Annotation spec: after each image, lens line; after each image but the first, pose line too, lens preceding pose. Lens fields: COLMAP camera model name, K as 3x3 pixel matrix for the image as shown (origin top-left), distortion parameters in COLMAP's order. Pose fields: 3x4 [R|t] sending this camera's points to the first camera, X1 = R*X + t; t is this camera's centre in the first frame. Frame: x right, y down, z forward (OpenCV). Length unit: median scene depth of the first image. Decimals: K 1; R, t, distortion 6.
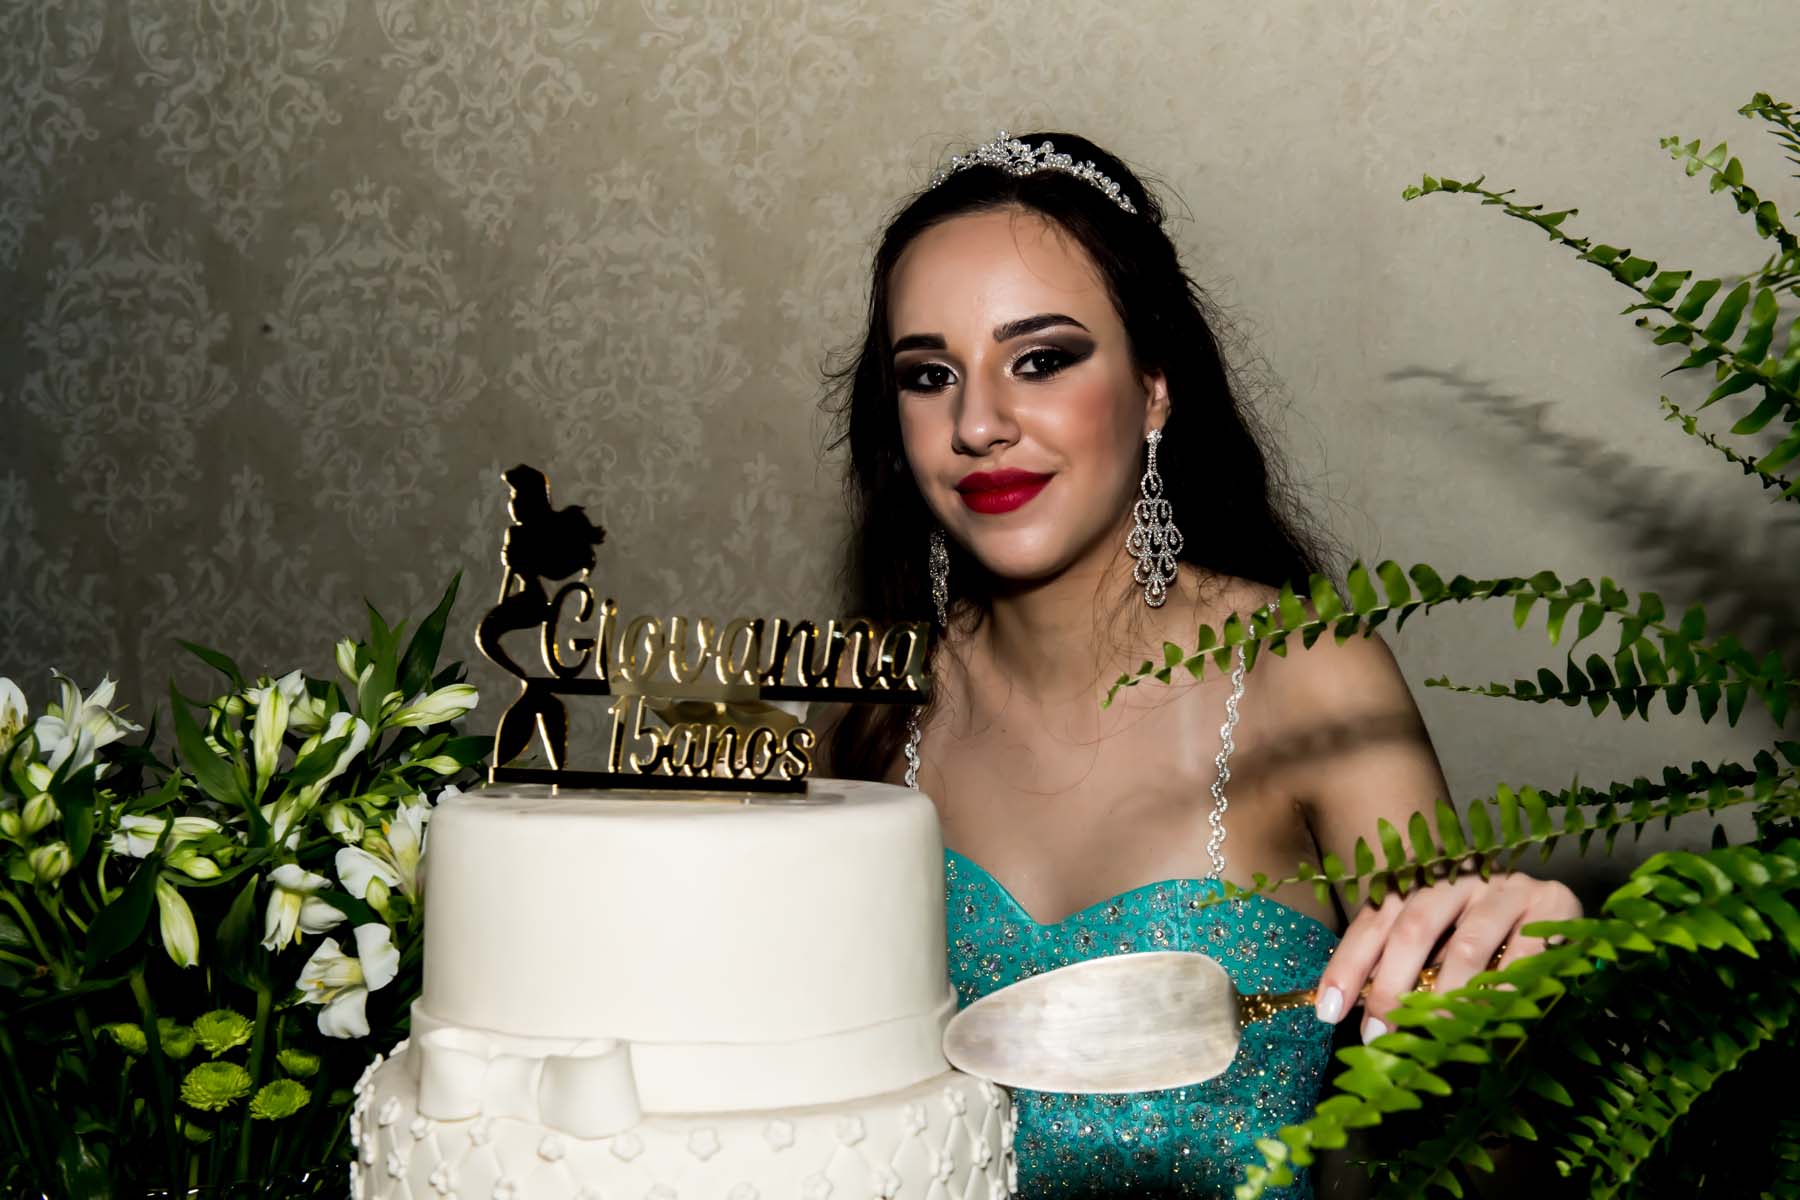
lens RADIAL K [[2239.9, 0, 900.0], [0, 2239.9, 600.0], [0, 0, 1]] dist [0.021147, 0.062790]
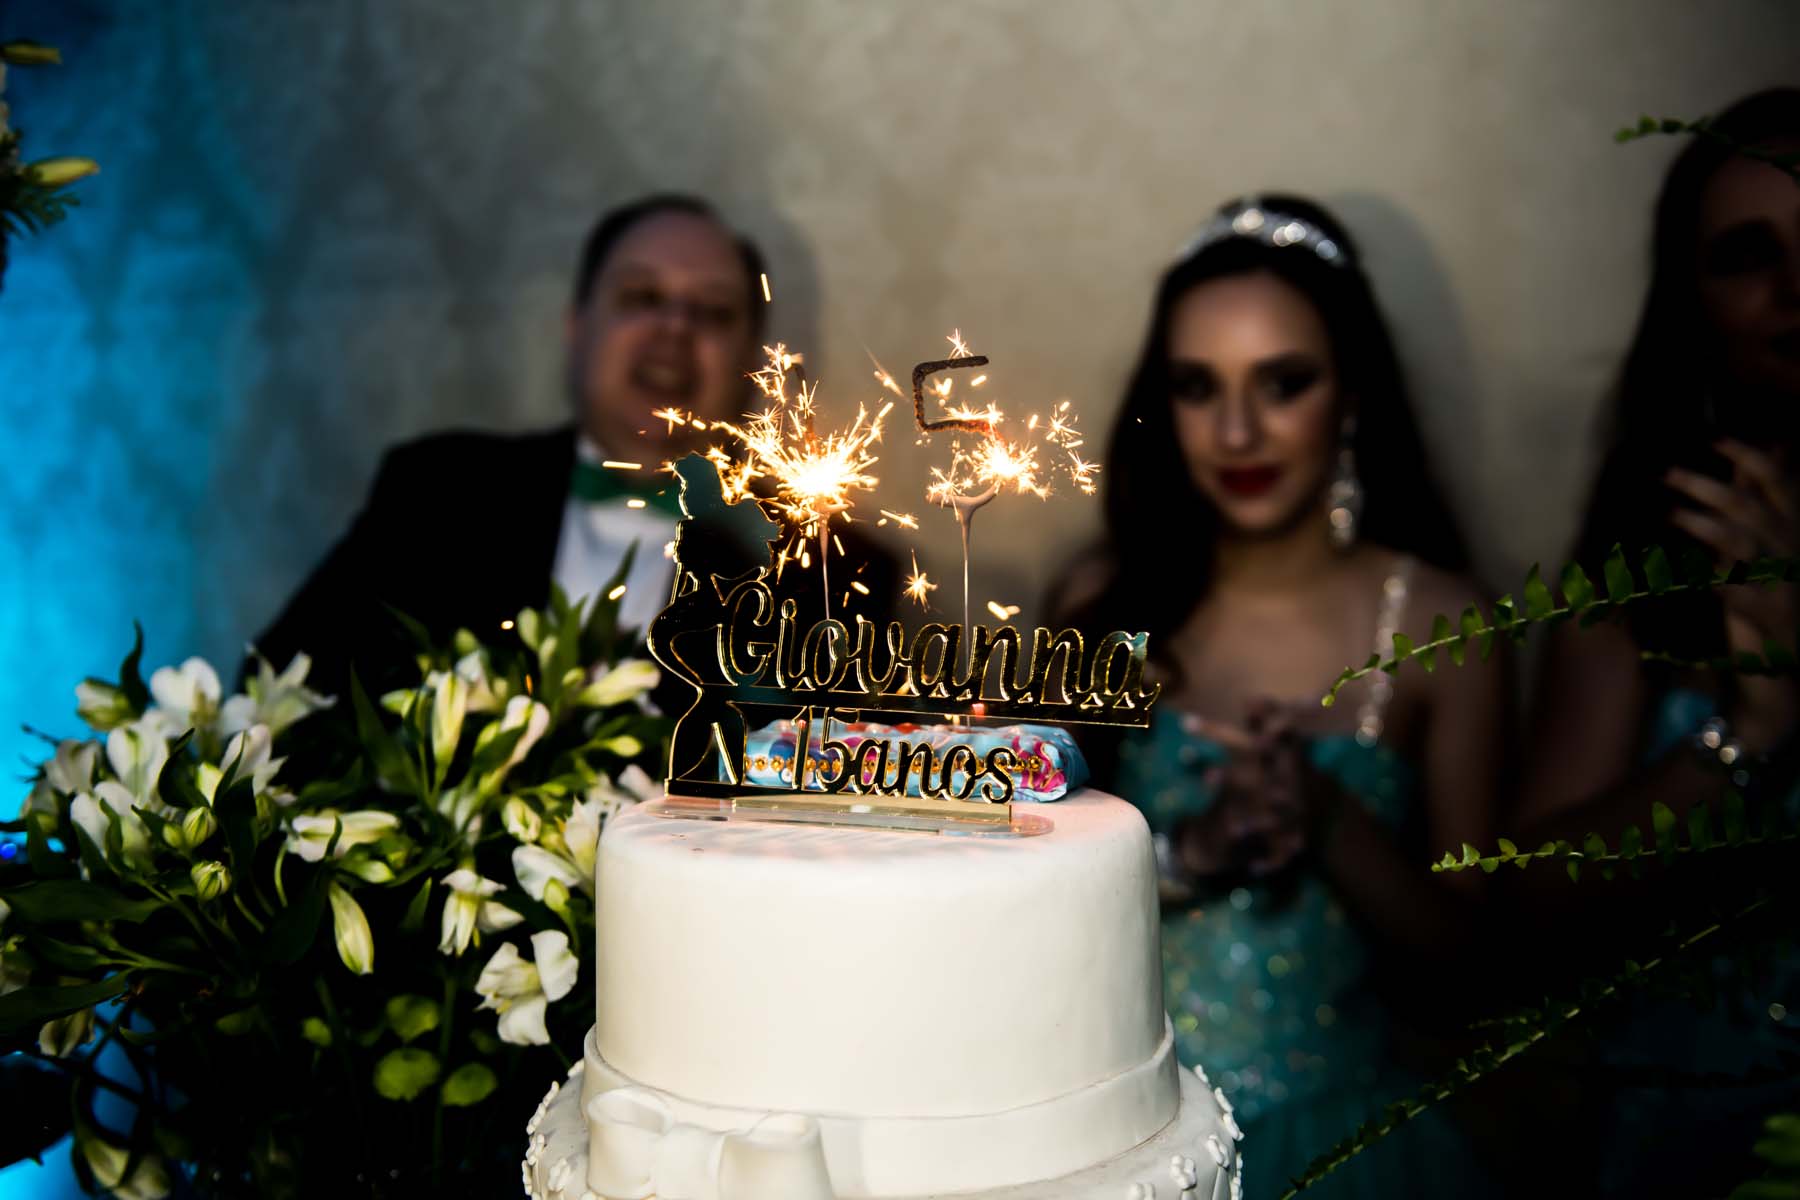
lens RADIAL K [[1789.8, 0, 900.0], [0, 1789.8, 600.0], [0, 0, 1]] dist [0.003382, 0.003285]
pose [[0.997726, -0.009287, -0.066751, -0.032488], [0.013062, 0.998326, 0.056337, -0.037599], [0.066116, -0.057081, 0.996178, 0.251424]]
